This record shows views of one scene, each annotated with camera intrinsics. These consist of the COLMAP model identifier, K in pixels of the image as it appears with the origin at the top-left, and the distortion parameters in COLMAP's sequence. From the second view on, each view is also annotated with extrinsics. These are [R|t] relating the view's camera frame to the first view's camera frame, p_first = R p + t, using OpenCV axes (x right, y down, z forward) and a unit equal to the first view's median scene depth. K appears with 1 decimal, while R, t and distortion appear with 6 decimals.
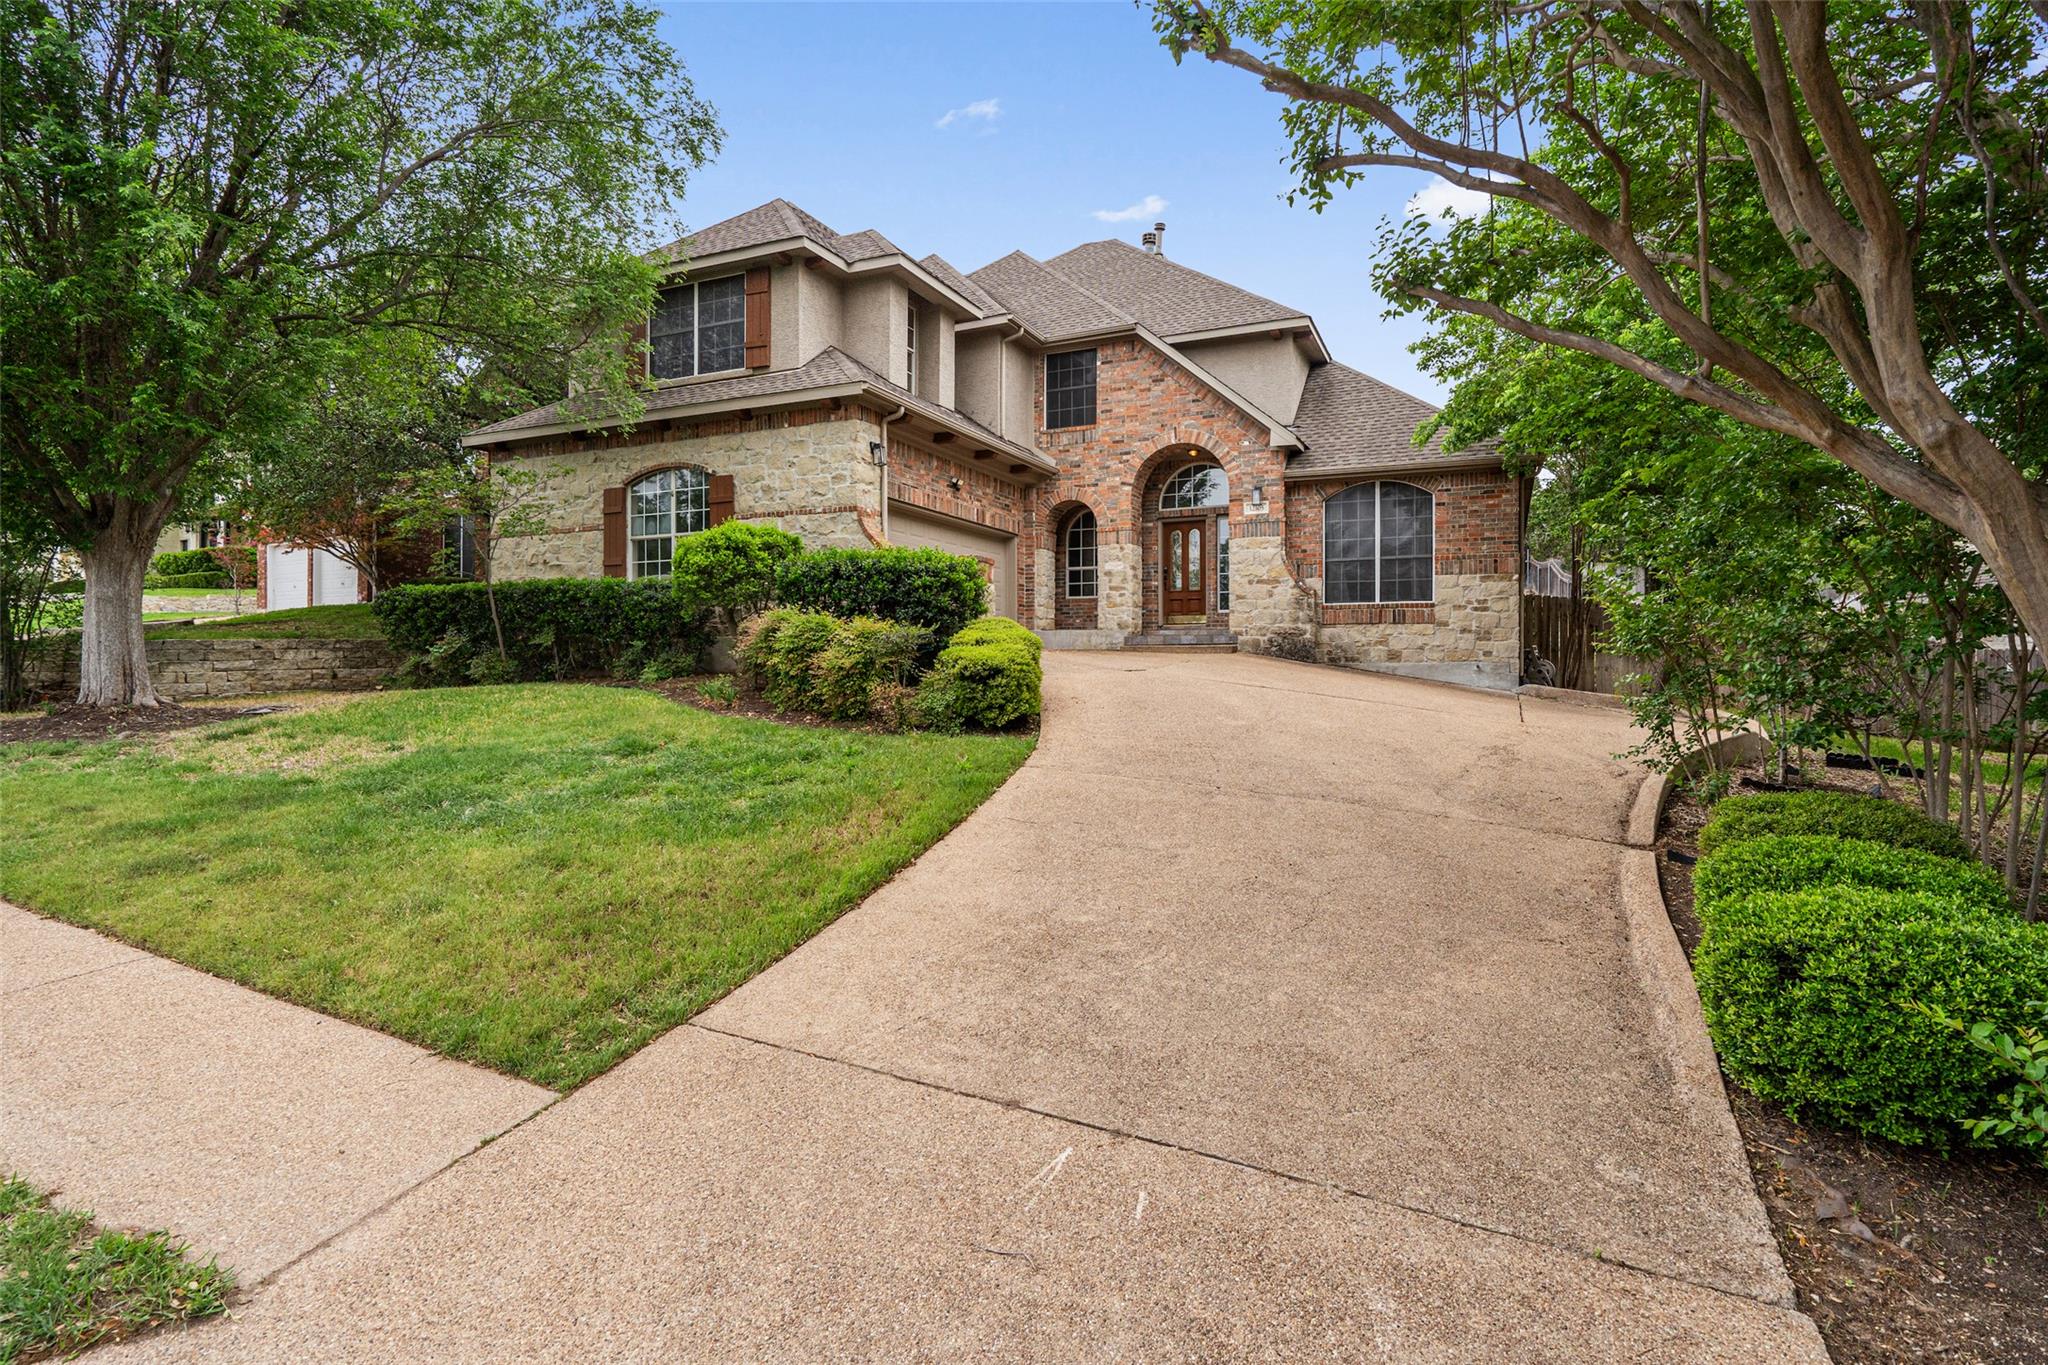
lens RADIAL K [[1044.3, 0, 1016.7], [0, 1044.3, 661.6], [0, 0, 1]] dist [-0.000233, 0.000009]
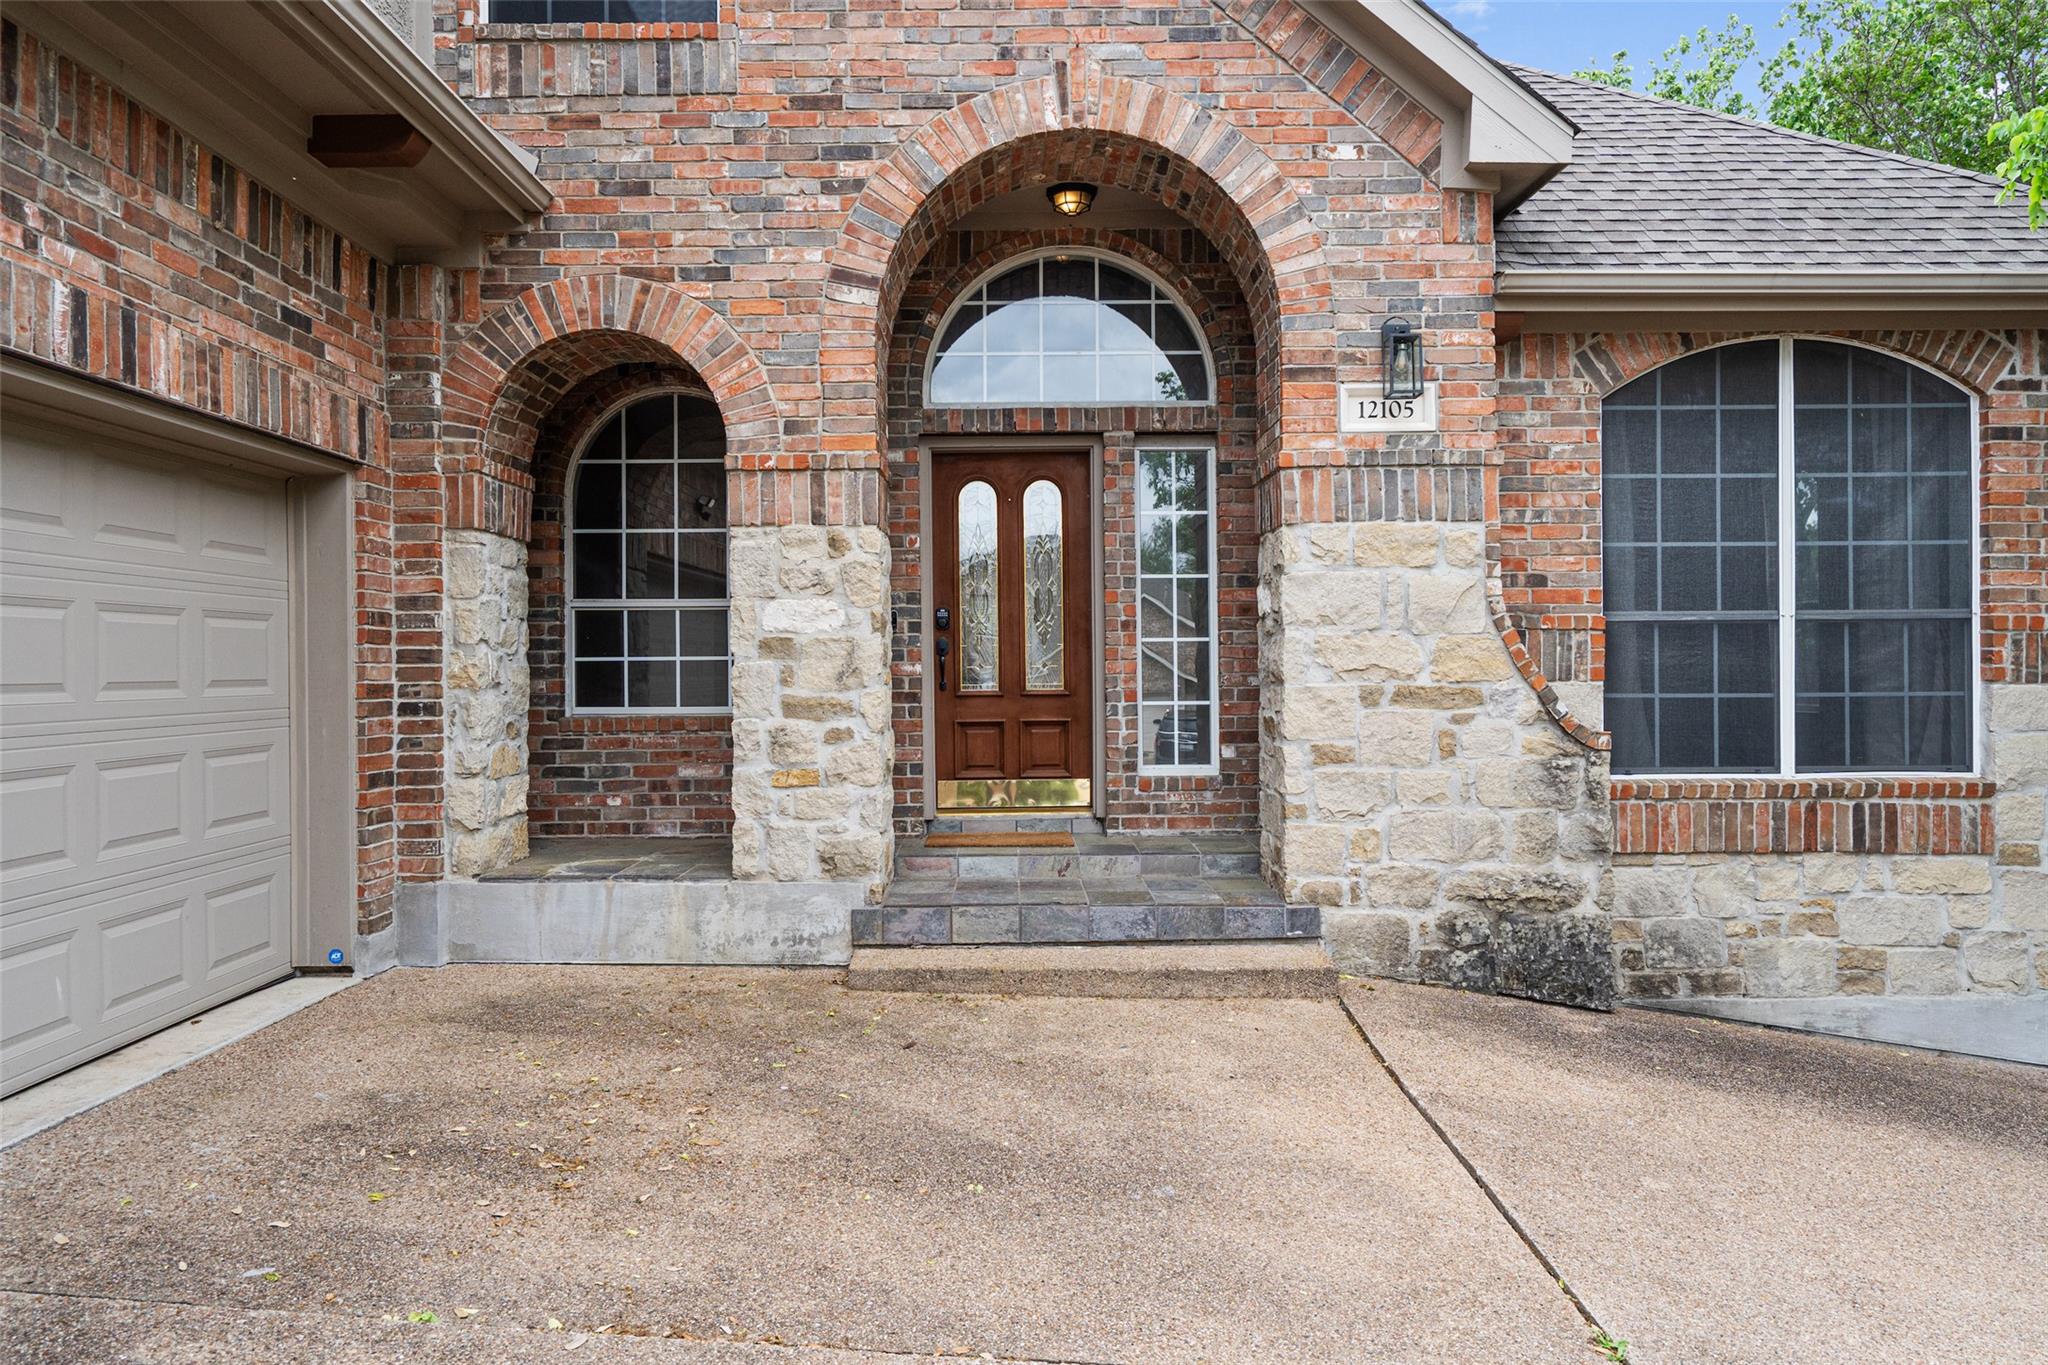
lens RADIAL K [[1351.4, 0, 1020.2], [0, 1351.4, 658.3], [0, 0, 1]] dist [0.015930, 0.000663]
pose [[0.905136, -0.005370, 0.425088, 0.005754], [0.005877, 0.999983, 0.000118, -0.081754], [-0.425081, 0.002392, 0.905152, 0.699195]]
